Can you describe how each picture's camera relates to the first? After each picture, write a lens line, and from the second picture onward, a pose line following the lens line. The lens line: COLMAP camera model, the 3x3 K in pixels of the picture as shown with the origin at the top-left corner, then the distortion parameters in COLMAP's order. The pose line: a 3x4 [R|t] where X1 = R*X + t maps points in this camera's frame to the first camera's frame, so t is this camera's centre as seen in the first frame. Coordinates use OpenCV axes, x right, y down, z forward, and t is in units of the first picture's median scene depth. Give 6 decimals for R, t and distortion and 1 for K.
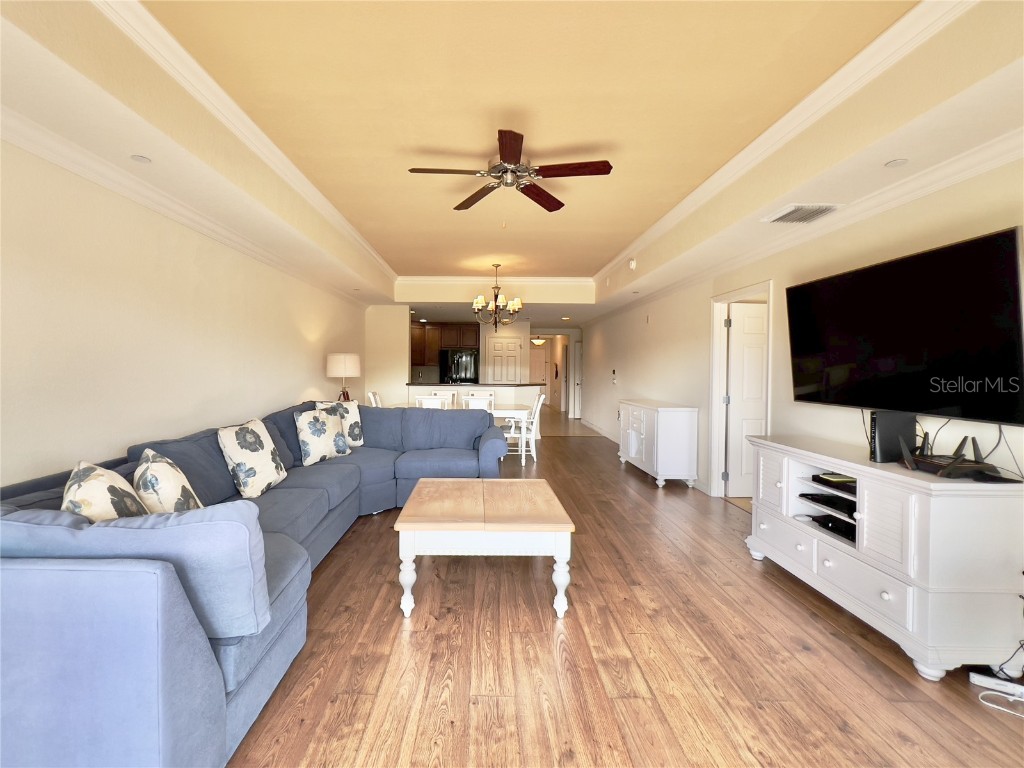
lens RADIAL K [[421.3, 0, 506.7], [0, 421.3, 378.1], [0, 0, 1]] dist [-0.000700, 0.000156]
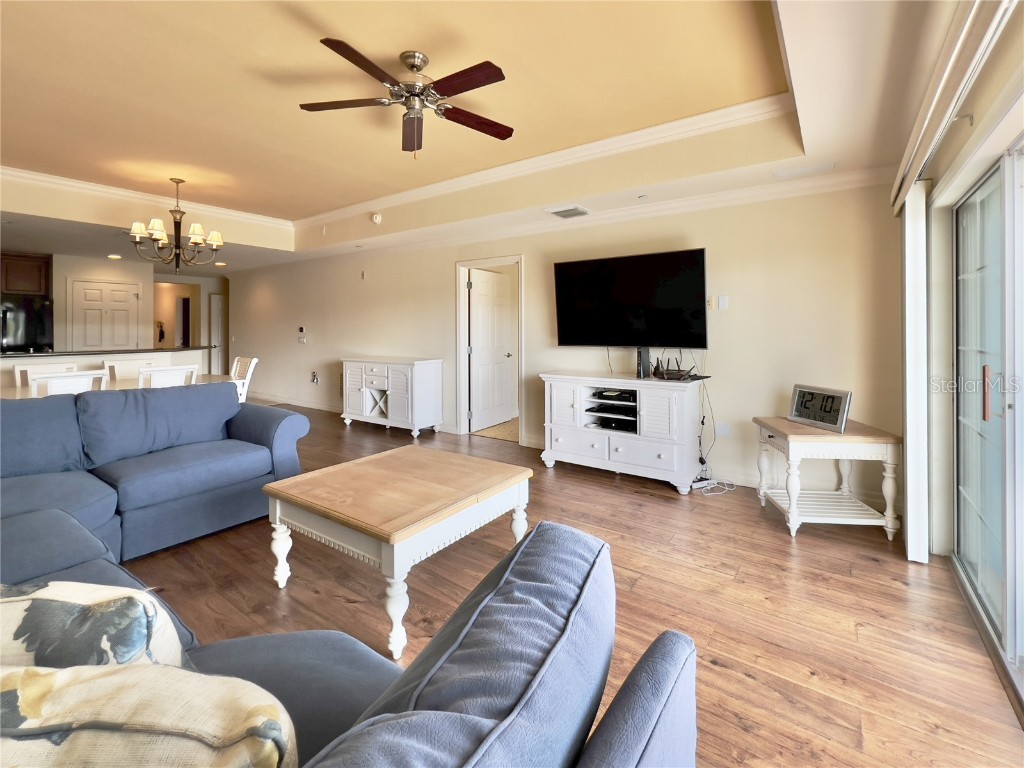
lens RADIAL K [[414.8, 0, 513.5], [0, 414.8, 335.3], [0, 0, 1]] dist [-0.010476, 0.000040]
pose [[0.621568, -0.027373, 0.782882, -0.459321], [0.028207, 0.999523, 0.012552, -0.002137], [-0.782852, 0.014281, 0.622044, 0.266005]]
